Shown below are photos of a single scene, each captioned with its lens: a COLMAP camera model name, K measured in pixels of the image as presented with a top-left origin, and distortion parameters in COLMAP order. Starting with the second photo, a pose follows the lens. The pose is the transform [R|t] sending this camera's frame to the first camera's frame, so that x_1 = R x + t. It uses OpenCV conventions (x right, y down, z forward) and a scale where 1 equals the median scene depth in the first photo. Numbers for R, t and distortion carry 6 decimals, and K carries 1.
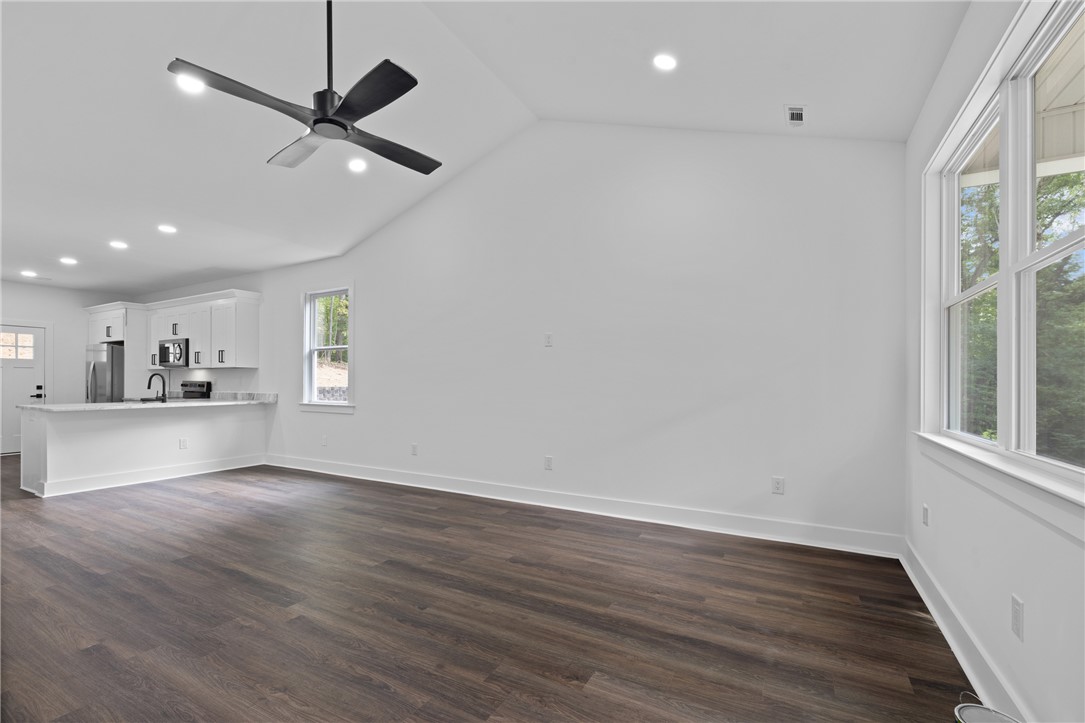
lens RADIAL K [[467.2, 0, 540.2], [0, 467.2, 378.9], [0, 0, 1]] dist [-0.000539, 0.000273]
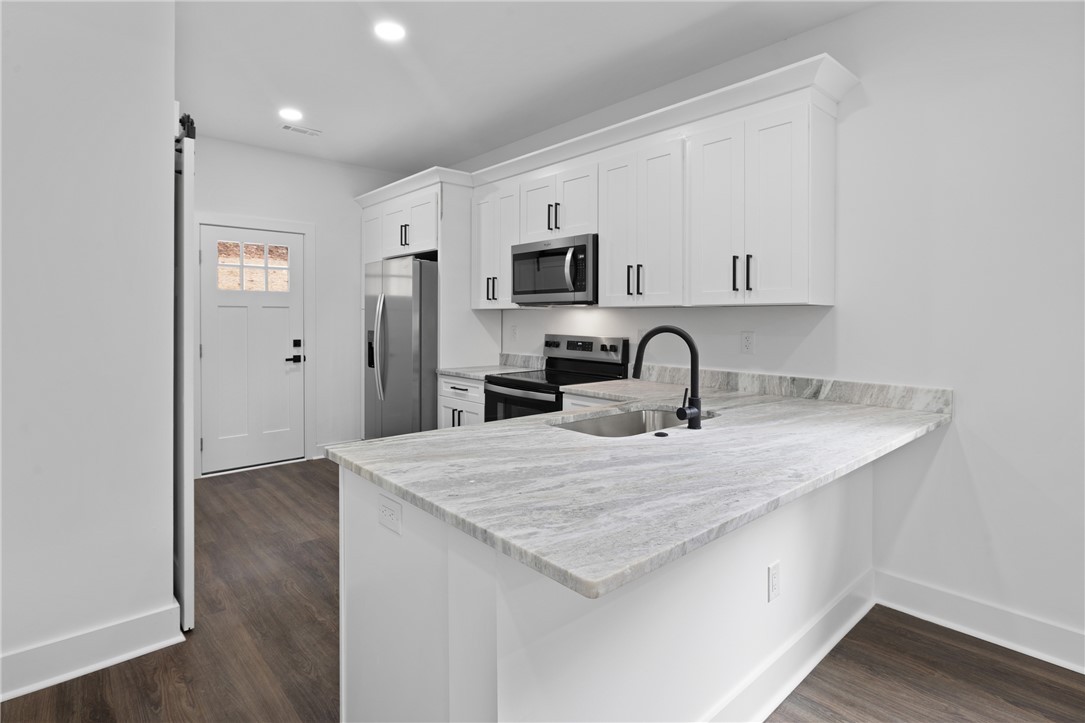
lens RADIAL K [[561.4, 0, 538.9], [0, 561.4, 321.2], [0, 0, 1]] dist [0.003469, 0.000374]
pose [[0.940468, 0.004436, -0.339854, -1.356345], [-0.002254, 0.999974, 0.006813, -0.029427], [0.339875, -0.005641, 0.940454, 1.114159]]
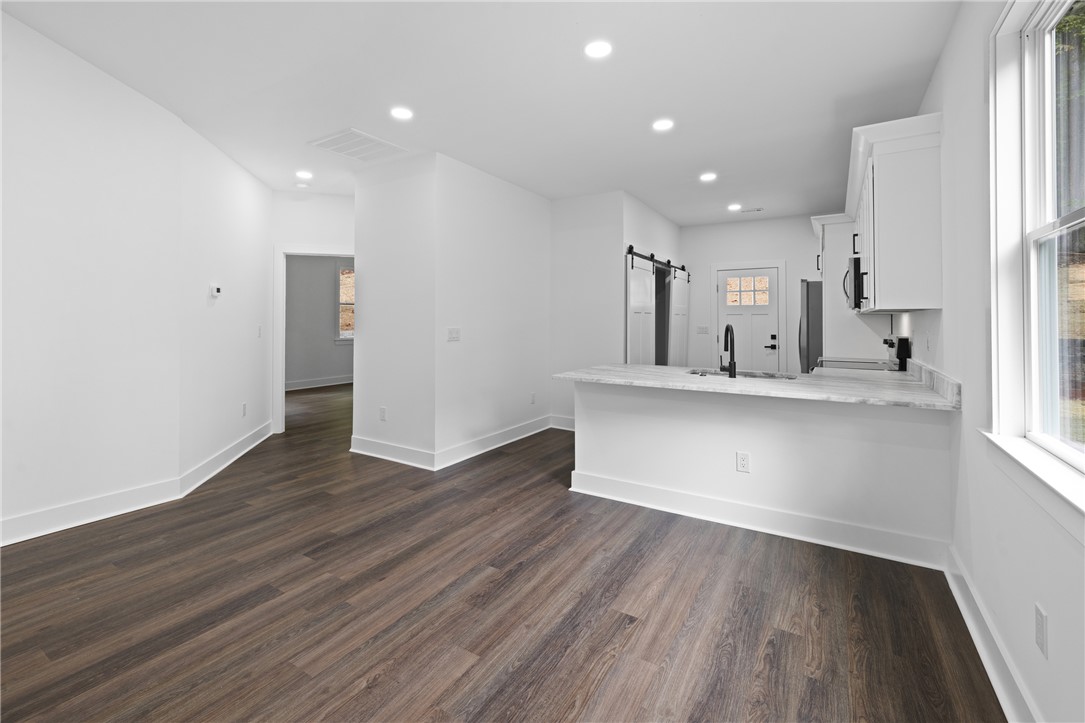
lens RADIAL K [[474.7, 0, 537.8], [0, 474.7, 315.6], [0, 0, 1]] dist [-0.001918, -0.000091]
pose [[-0.047027, -0.012167, -0.998820, -0.402730], [0.005521, 0.999907, -0.012440, -0.030344], [0.998878, -0.006099, -0.046956, 1.402129]]
